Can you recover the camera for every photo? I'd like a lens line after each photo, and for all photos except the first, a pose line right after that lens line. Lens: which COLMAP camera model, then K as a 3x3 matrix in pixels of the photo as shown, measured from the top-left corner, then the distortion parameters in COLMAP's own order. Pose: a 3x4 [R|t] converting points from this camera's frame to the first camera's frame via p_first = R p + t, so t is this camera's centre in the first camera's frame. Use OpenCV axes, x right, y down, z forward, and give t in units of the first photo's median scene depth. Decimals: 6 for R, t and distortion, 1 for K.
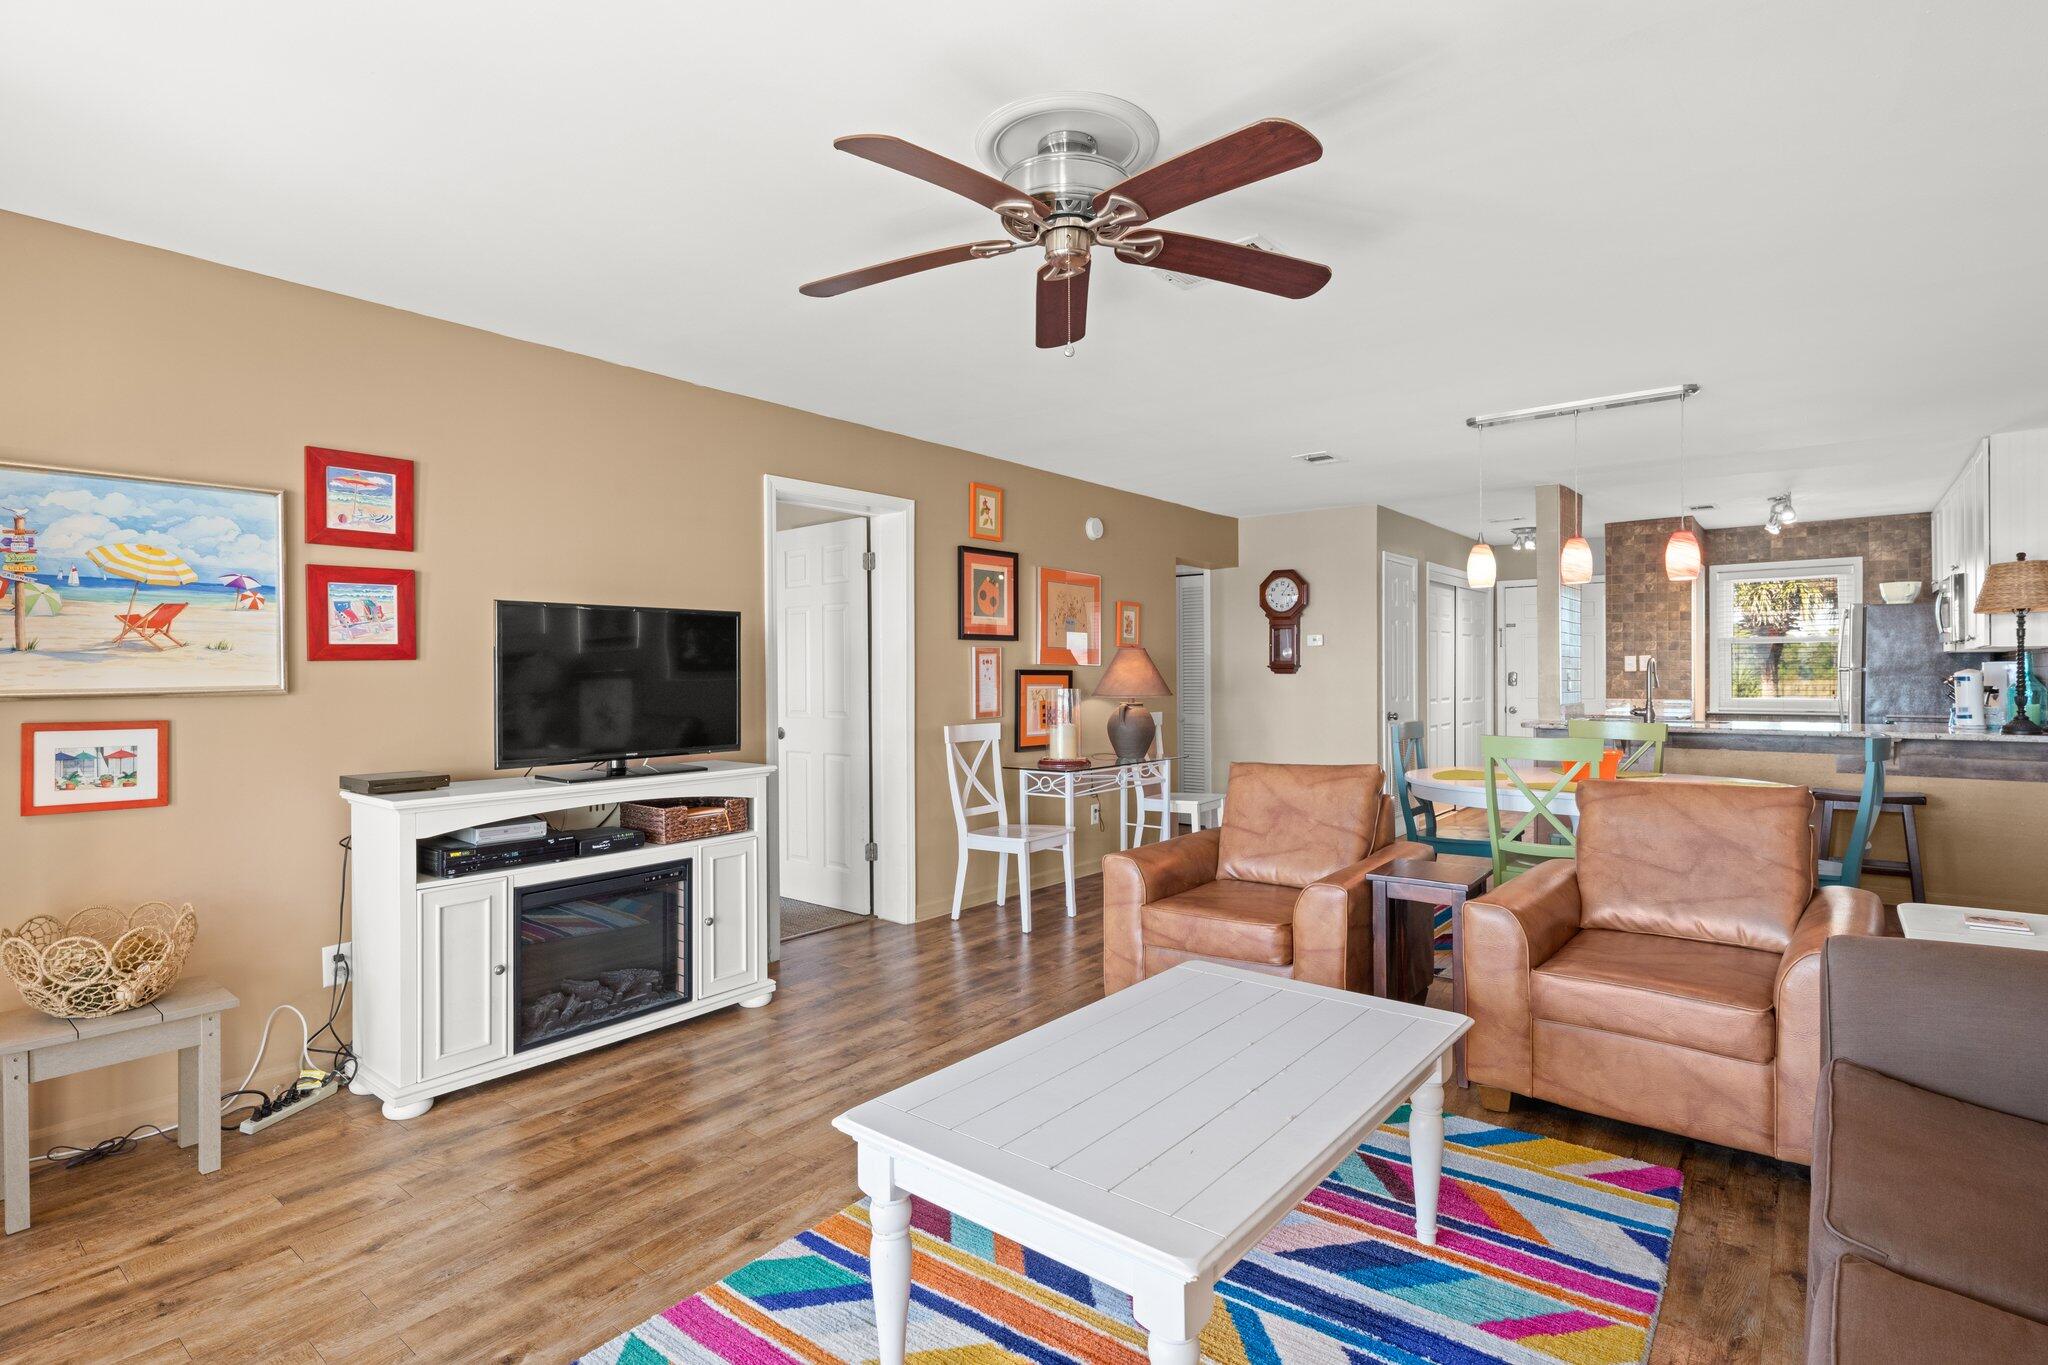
lens RADIAL K [[1072.9, 0, 1024.0], [0, 1072.9, 682.5], [0, 0, 1]] dist [-0.004738, -0.000380]
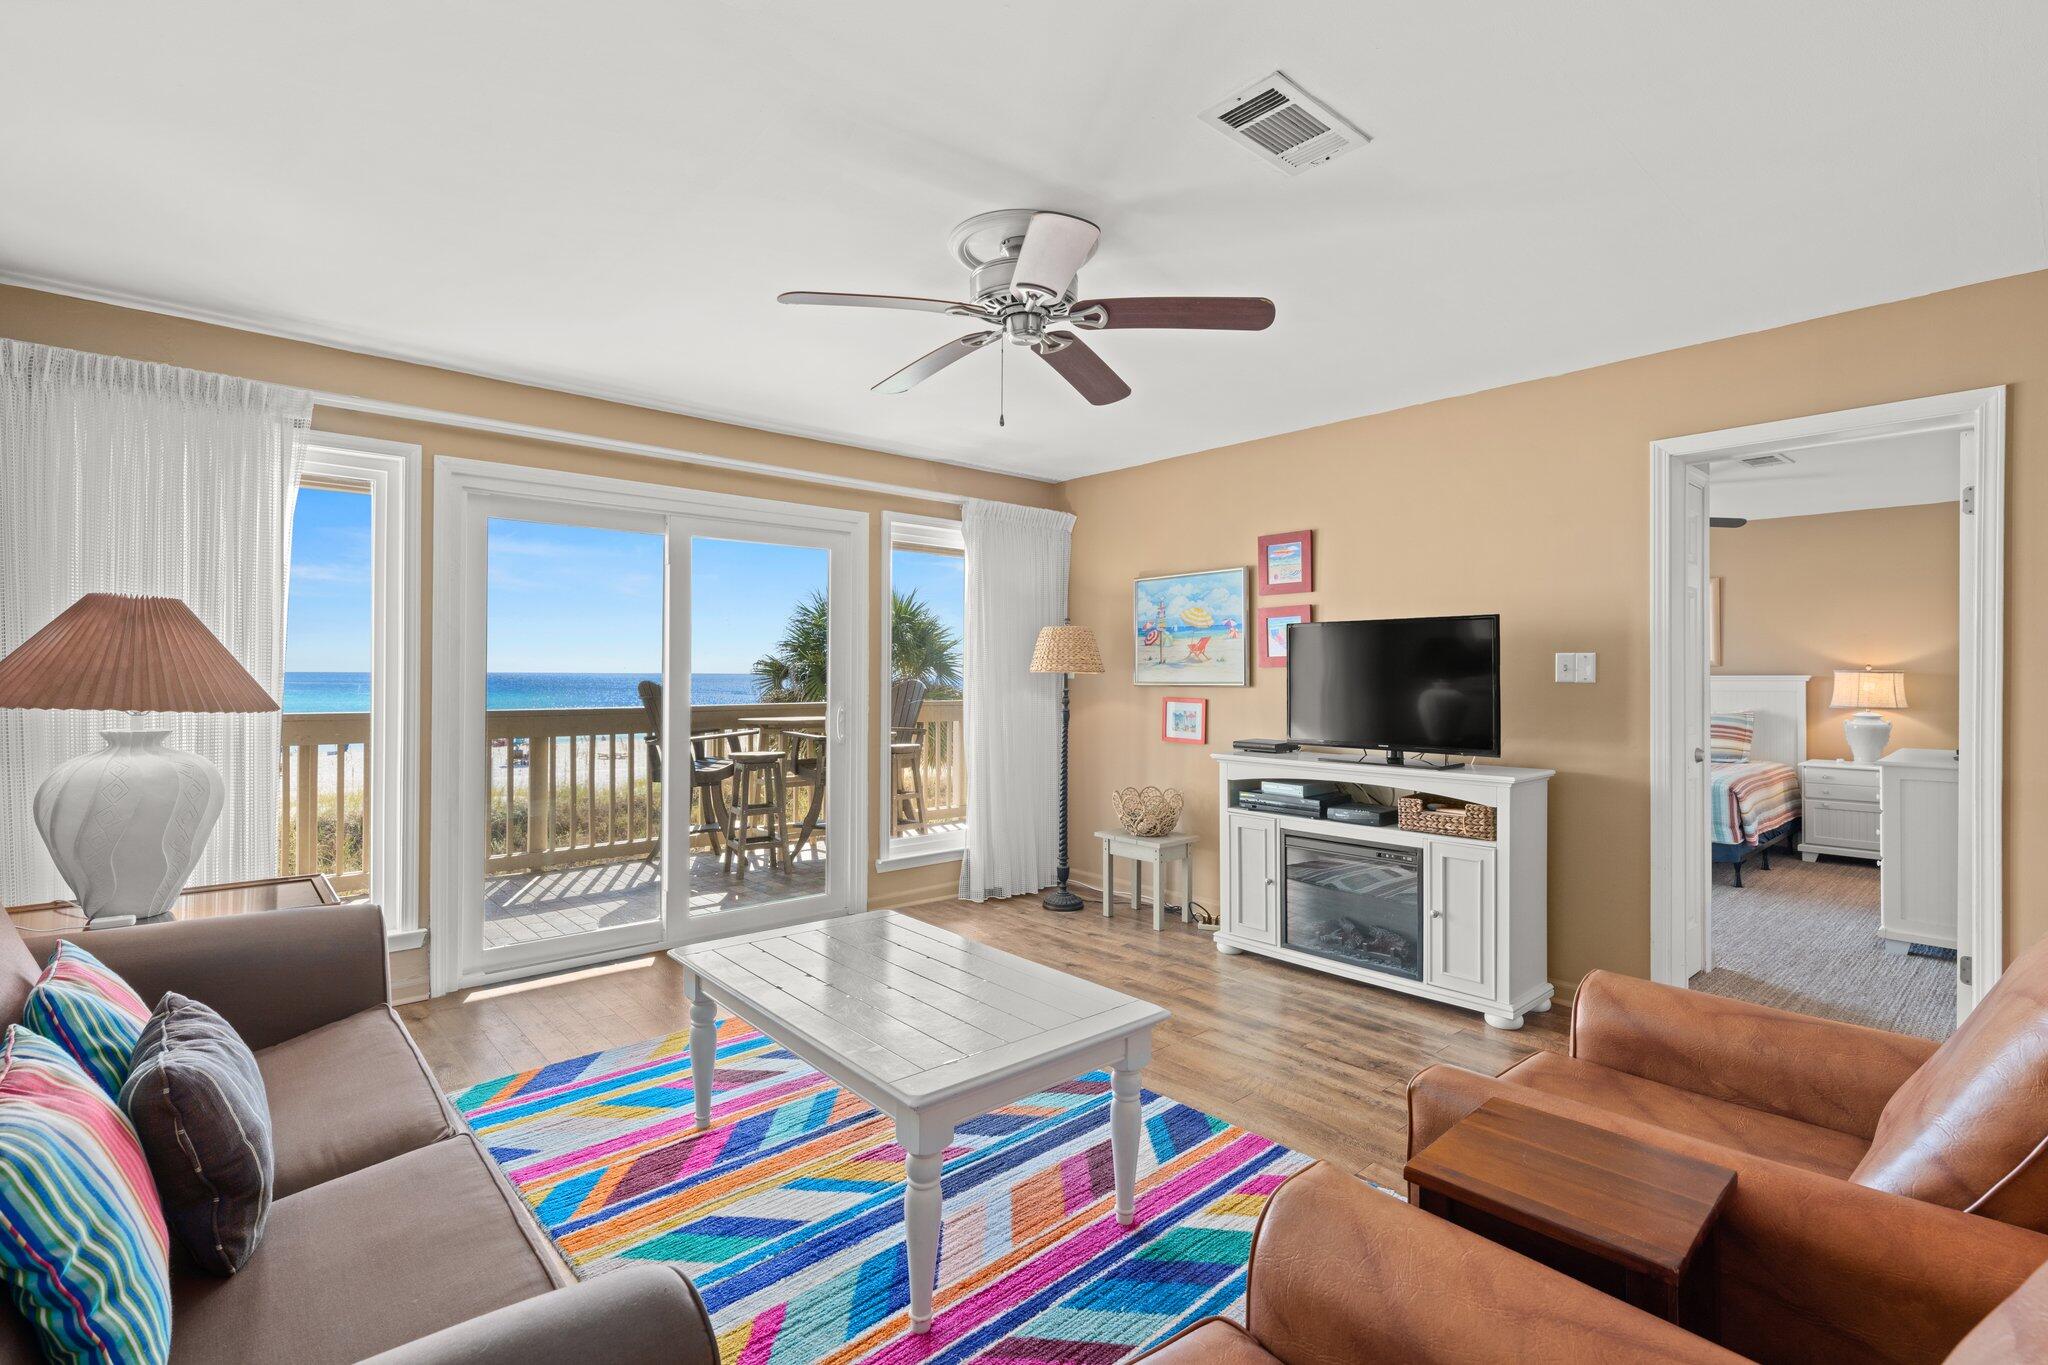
lens RADIAL K [[1022.5, 0, 1024.0], [0, 1022.5, 682.5], [0, 0, 1]] dist [0.000423, -0.000015]
pose [[-0.243275, 0.011169, -0.969893, 0.930780], [-0.015167, 0.999768, 0.015317, -0.015689], [0.969839, 0.018437, -0.243049, 1.022853]]
